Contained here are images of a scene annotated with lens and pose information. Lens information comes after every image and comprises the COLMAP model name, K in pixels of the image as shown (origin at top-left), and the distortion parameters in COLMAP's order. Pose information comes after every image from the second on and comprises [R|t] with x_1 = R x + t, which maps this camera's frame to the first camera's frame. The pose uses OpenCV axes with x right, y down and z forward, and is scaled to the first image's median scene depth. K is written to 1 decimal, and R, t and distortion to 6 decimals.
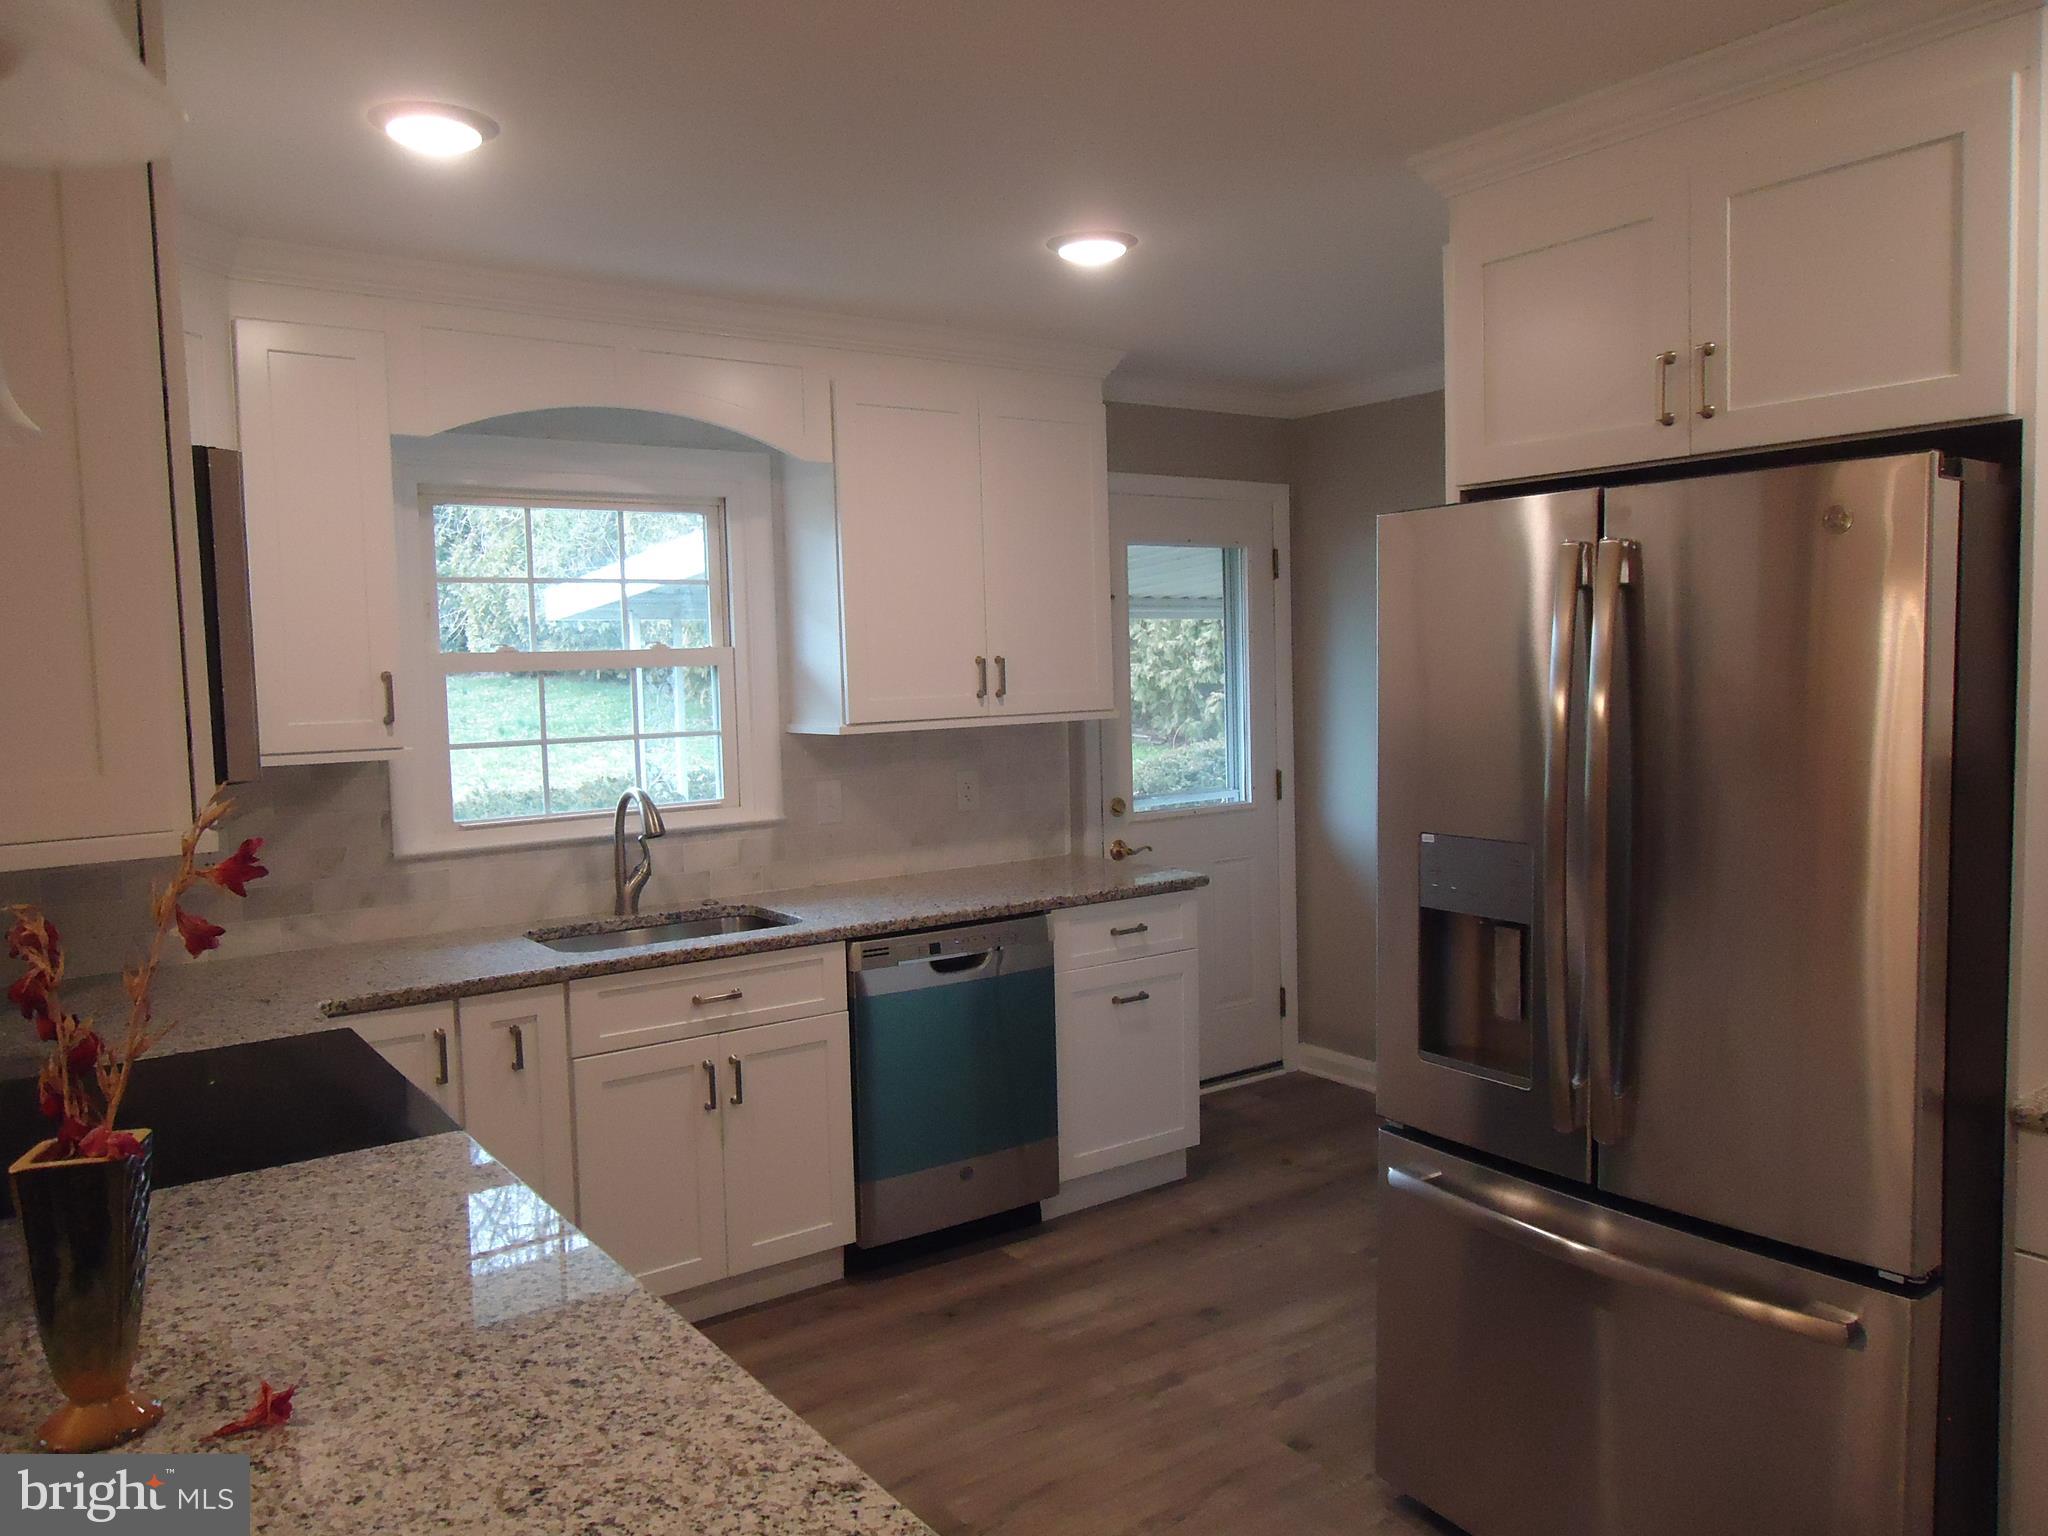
lens RADIAL K [[1489.5, 0, 1029.2], [0, 1489.5, 755.3], [0, 0, 1]] dist [-0.007011, 0.002624]
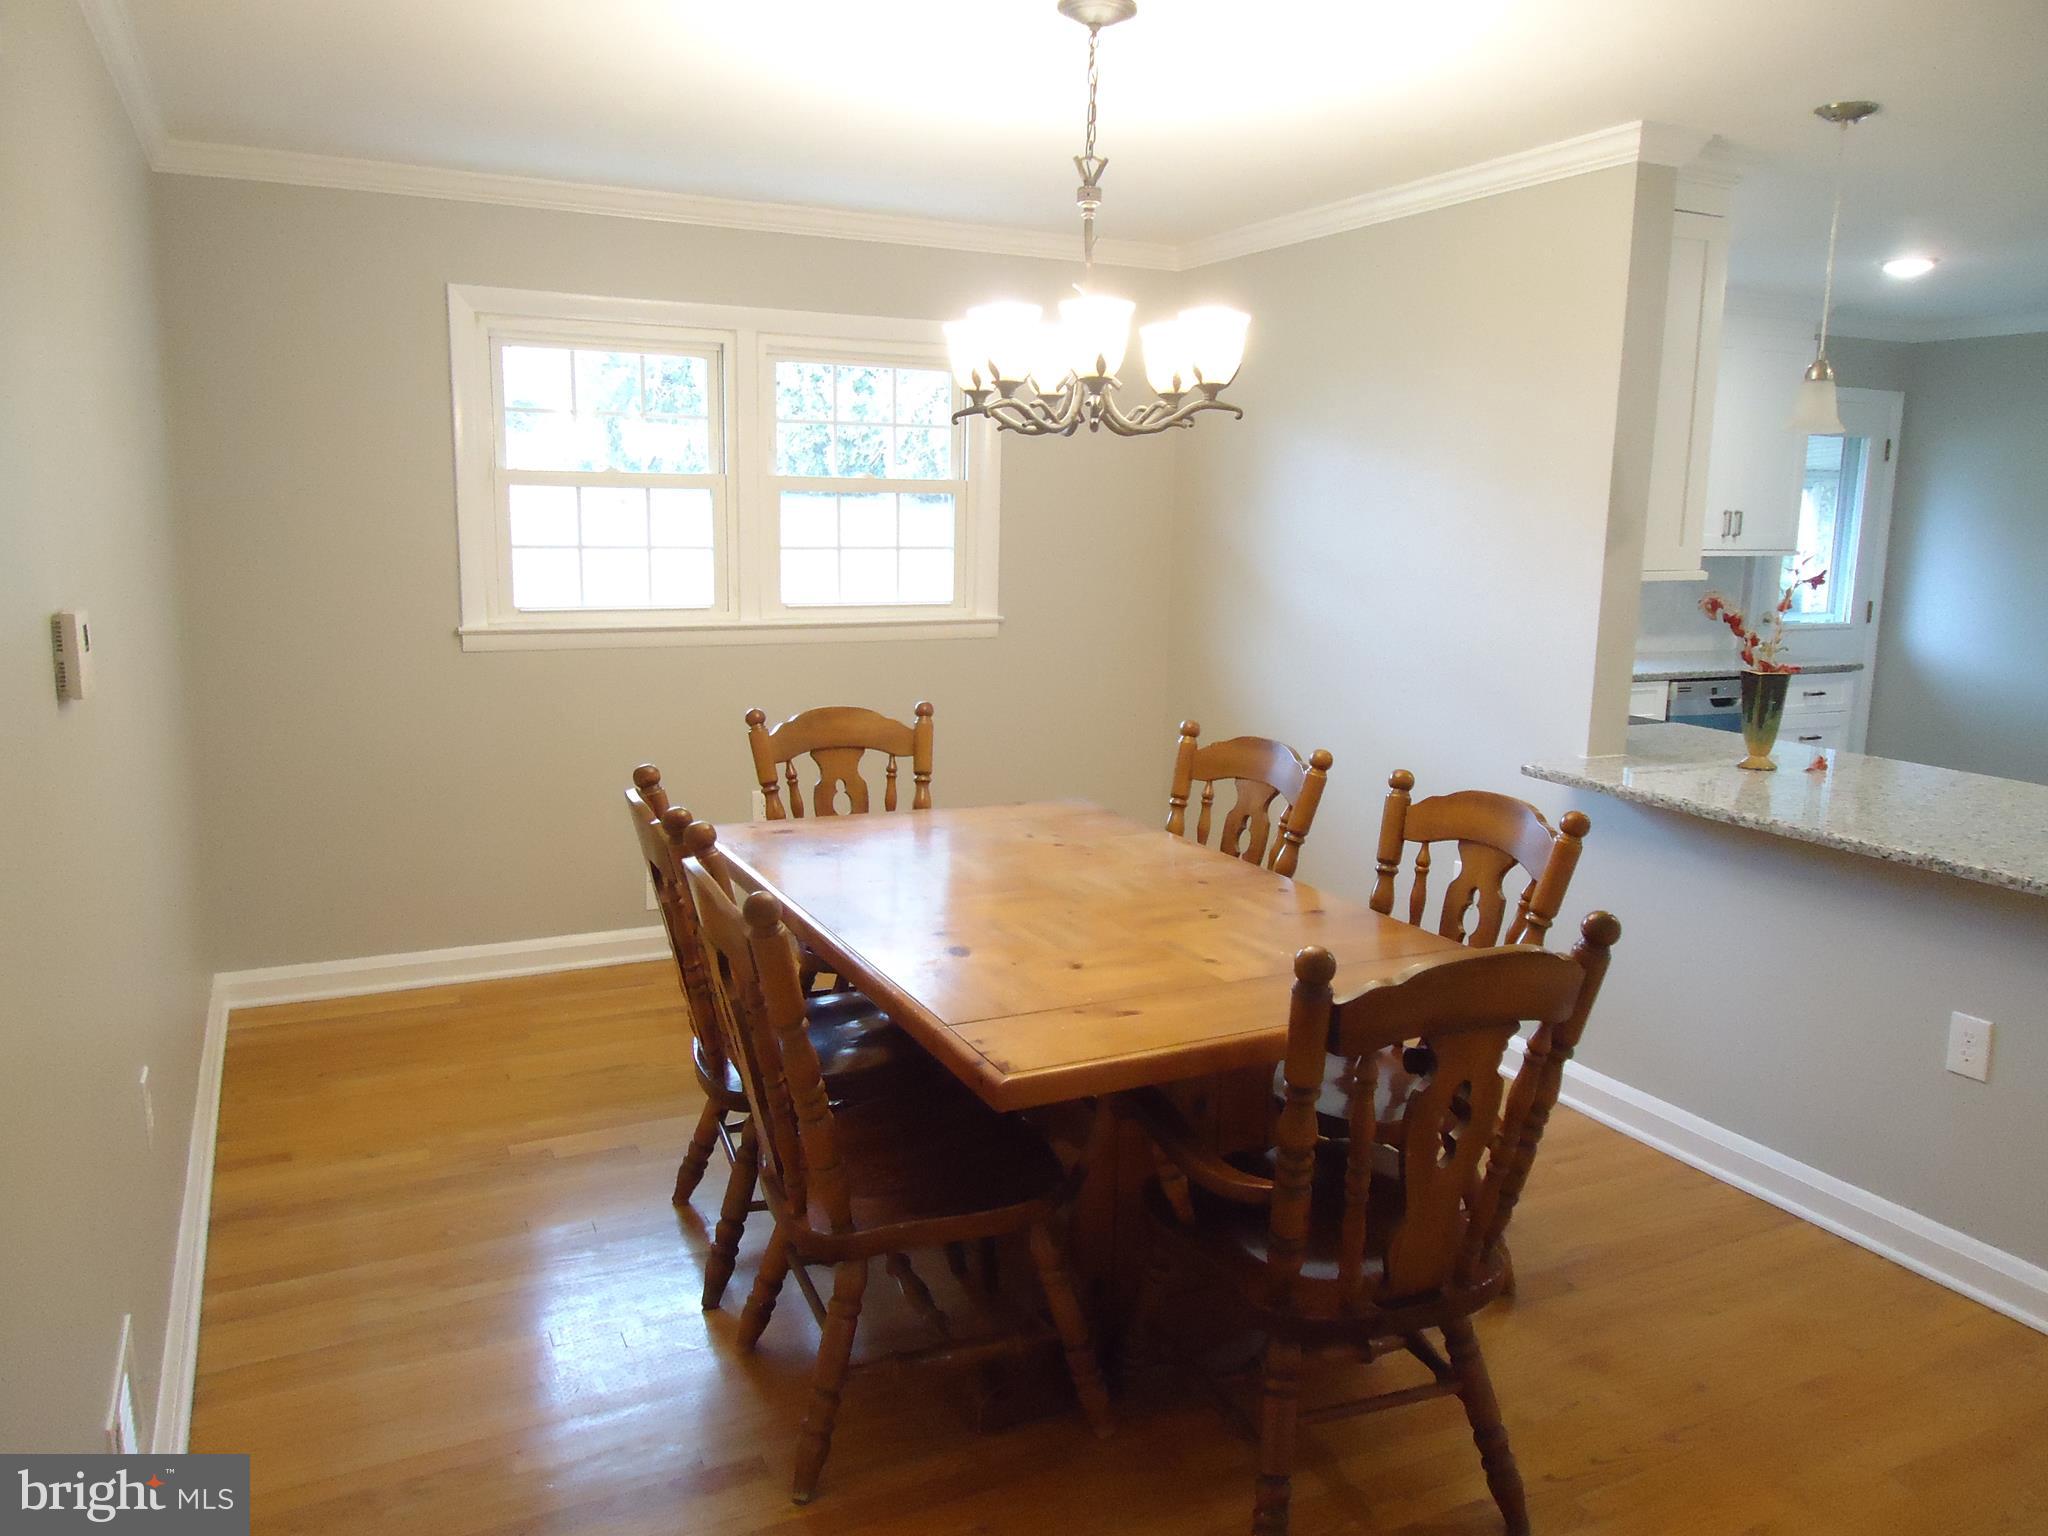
lens RADIAL K [[1489.5, 0, 1029.2], [0, 1489.5, 755.3], [0, 0, 1]] dist [-0.007011, 0.002624]
pose [[0.985200, 0.071928, -0.155587, -0.484158], [-0.055074, 0.992399, 0.110047, 0.055443], [0.162319, -0.099850, 0.981673, -0.641860]]
